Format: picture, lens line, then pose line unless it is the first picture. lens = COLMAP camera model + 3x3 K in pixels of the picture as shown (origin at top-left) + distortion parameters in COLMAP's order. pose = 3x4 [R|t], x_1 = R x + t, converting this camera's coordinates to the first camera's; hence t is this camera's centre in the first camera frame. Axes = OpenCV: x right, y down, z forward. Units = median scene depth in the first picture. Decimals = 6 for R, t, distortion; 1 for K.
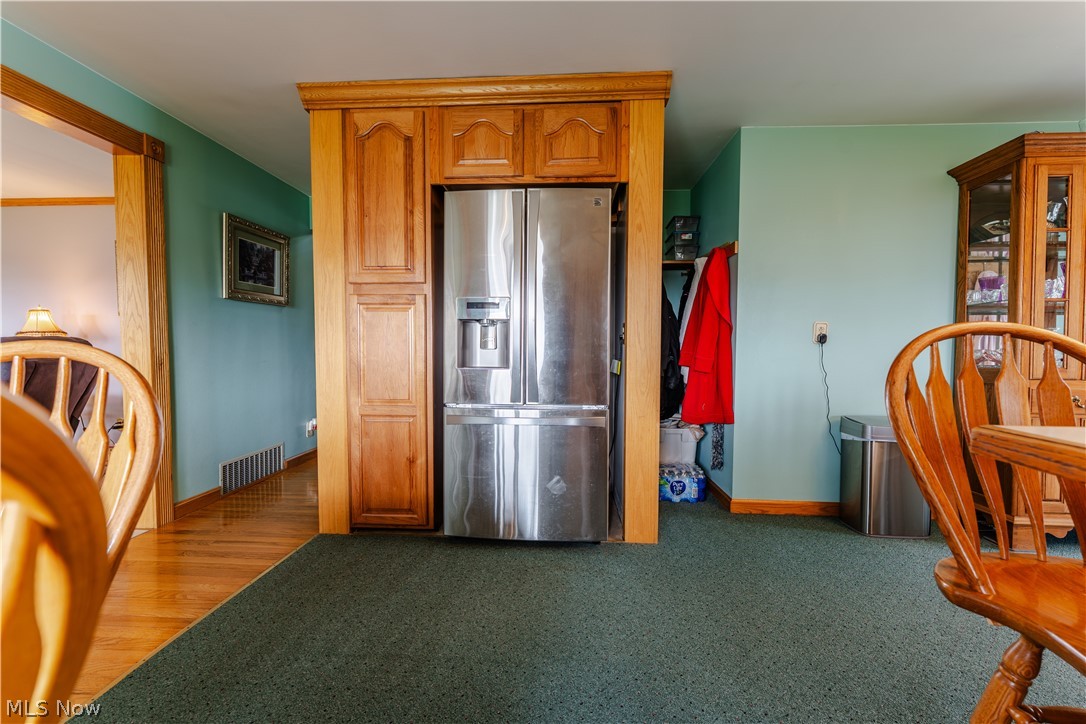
lens RADIAL K [[431.3, 0, 543.0], [0, 431.3, 362.0], [0, 0, 1]] dist [0.000059, 0.000065]
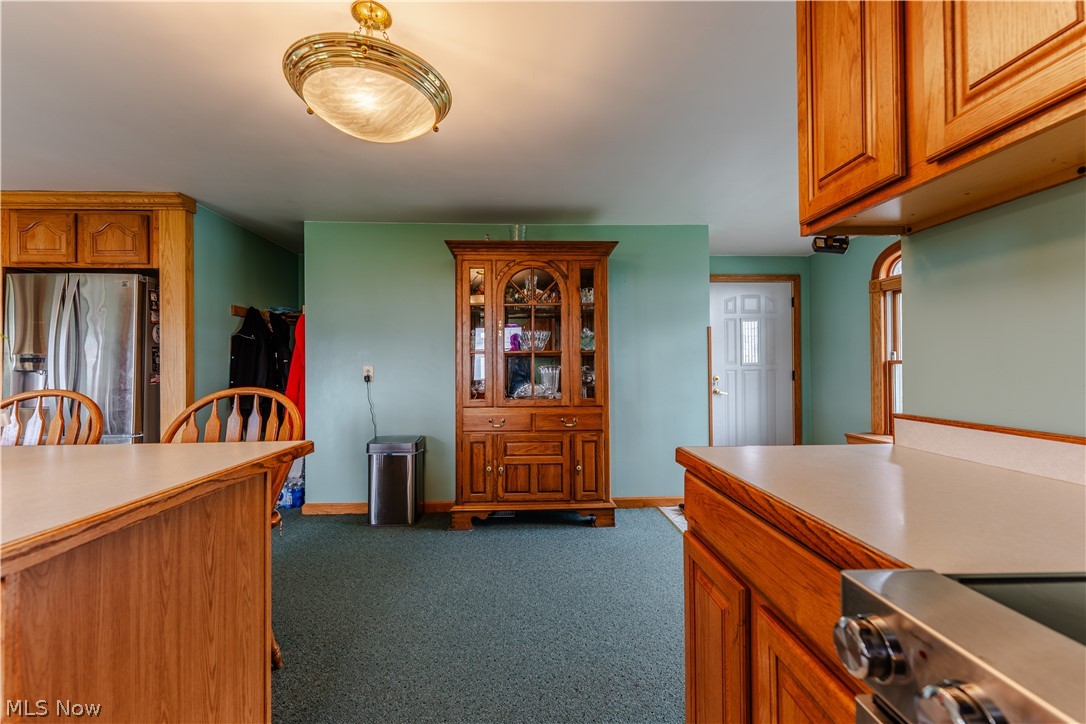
lens RADIAL K [[438.6, 0, 541.4], [0, 438.6, 362.8], [0, 0, 1]] dist [0.000655, -0.000017]
pose [[0.994938, -0.009778, 0.100011, 1.250982], [0.014562, 0.998779, -0.047210, -0.036339], [-0.099428, 0.048427, 0.993866, -0.479335]]
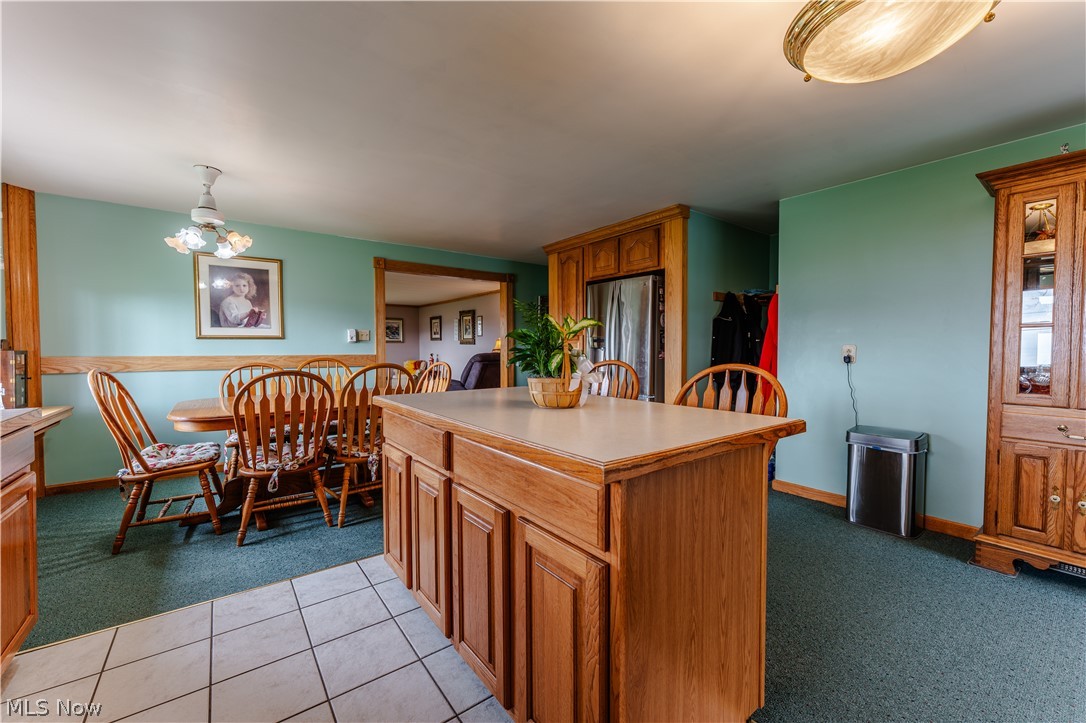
lens RADIAL K [[431.3, 0, 543.0], [0, 431.3, 361.5], [0, 0, 1]] dist [0.000059, 0.000065]
pose [[0.650955, 0.020756, -0.758832, 1.199872], [-0.027721, 0.999609, 0.003562, -0.033894], [0.758610, 0.018717, 0.651276, -0.497310]]
